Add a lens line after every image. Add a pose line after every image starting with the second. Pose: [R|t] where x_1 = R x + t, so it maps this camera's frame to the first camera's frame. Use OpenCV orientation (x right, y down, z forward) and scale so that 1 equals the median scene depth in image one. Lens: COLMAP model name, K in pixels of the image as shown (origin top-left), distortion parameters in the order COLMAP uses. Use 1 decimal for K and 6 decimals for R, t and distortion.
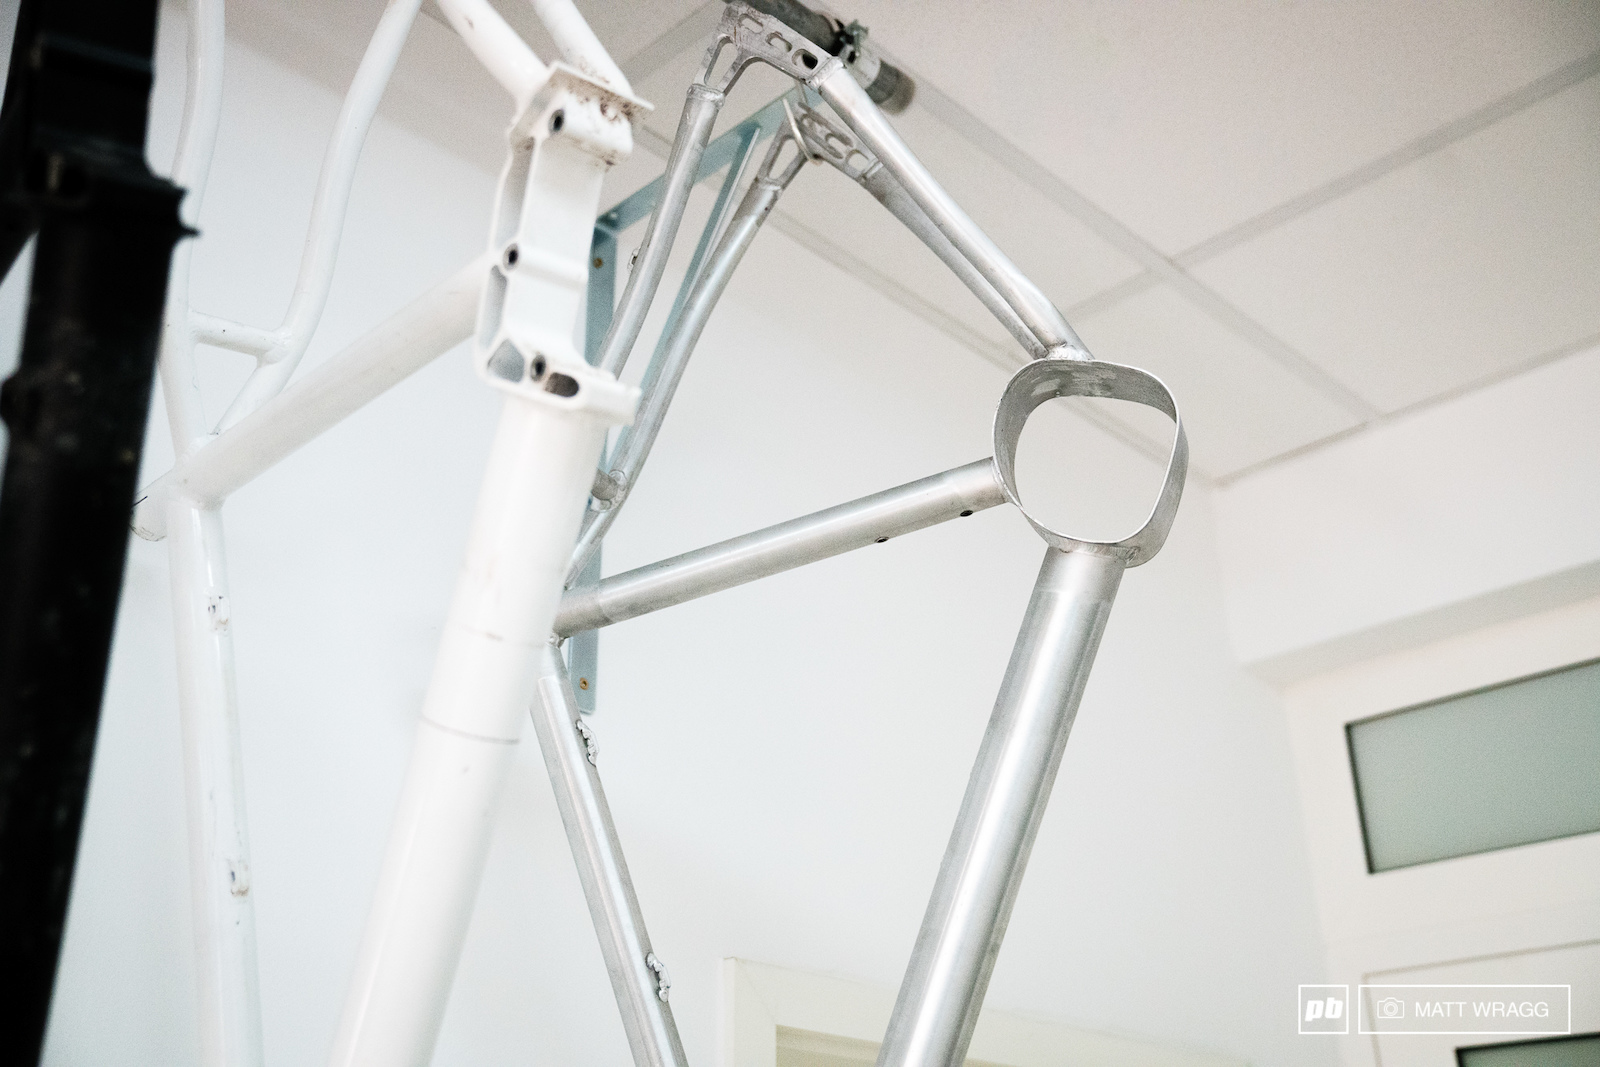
lens RADIAL K [[1843.7, 0, 800.0], [0, 1843.7, 533.5], [0, 0, 1]] dist [0.093537, -0.001554]
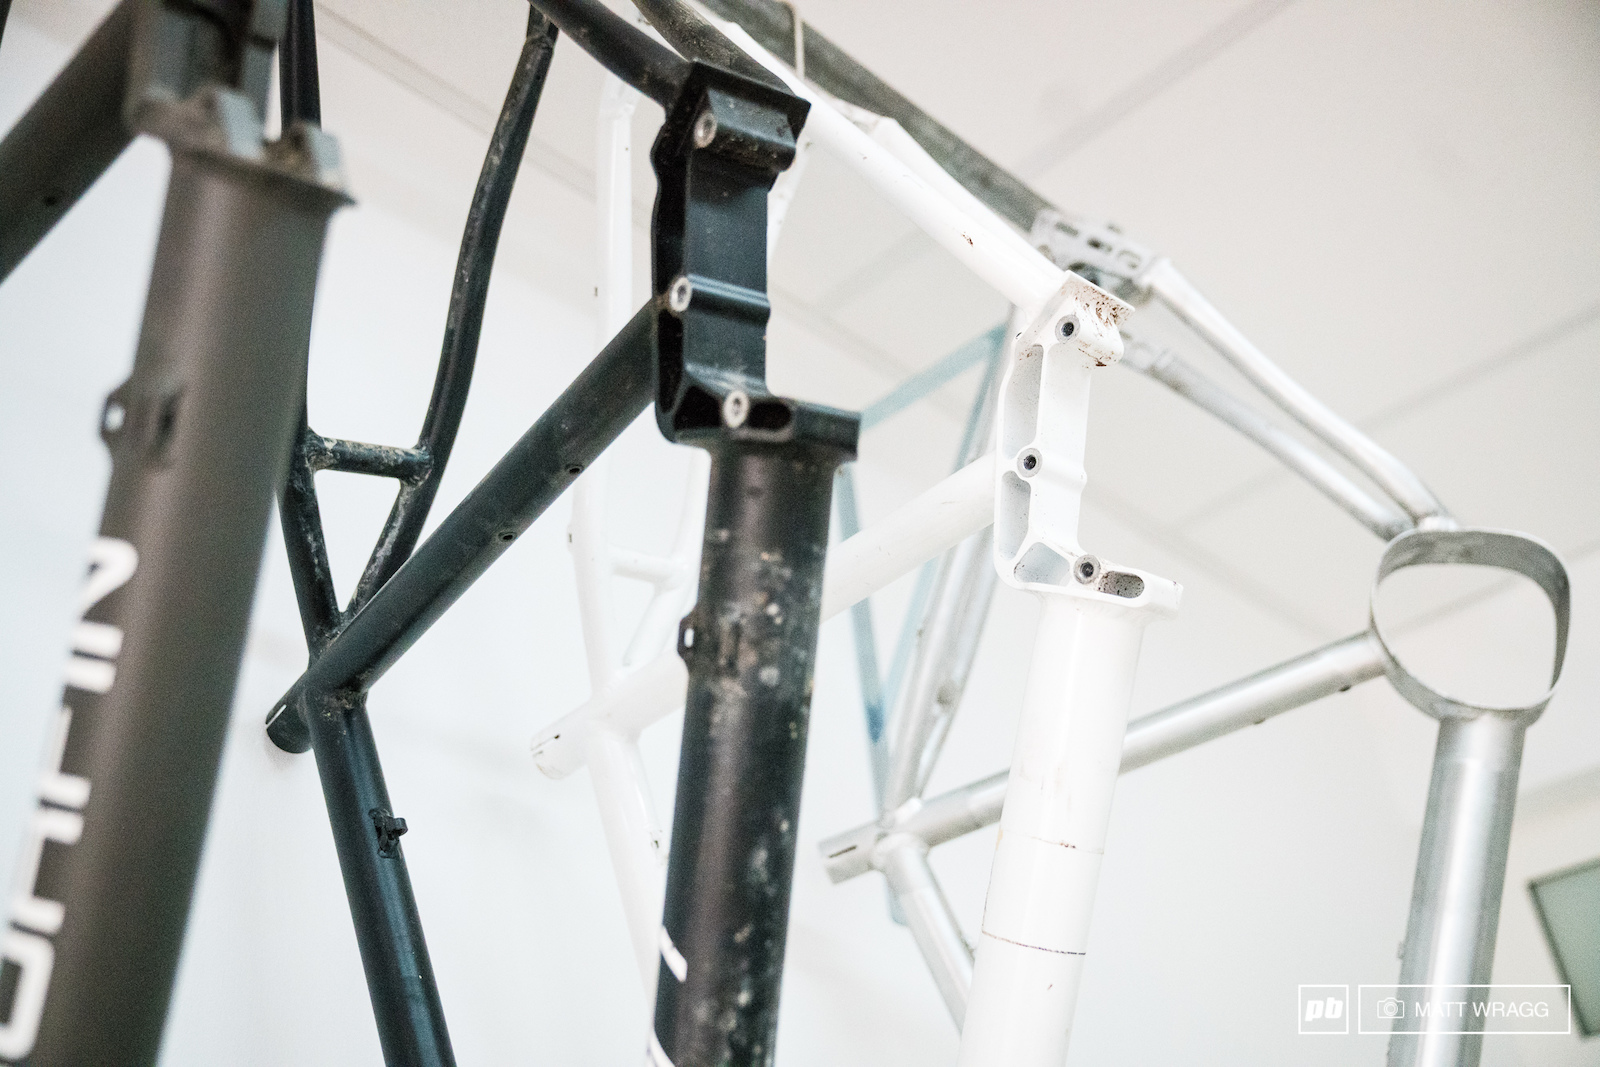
lens RADIAL K [[1843.7, 0, 800.0], [0, 1843.7, 533.5], [0, 0, 1]] dist [0.093537, -0.001554]
pose [[0.994124, -0.070879, 0.081812, -0.305649], [0.079368, 0.991231, -0.105648, -0.012504], [-0.073606, 0.111520, 0.991032, 0.015982]]
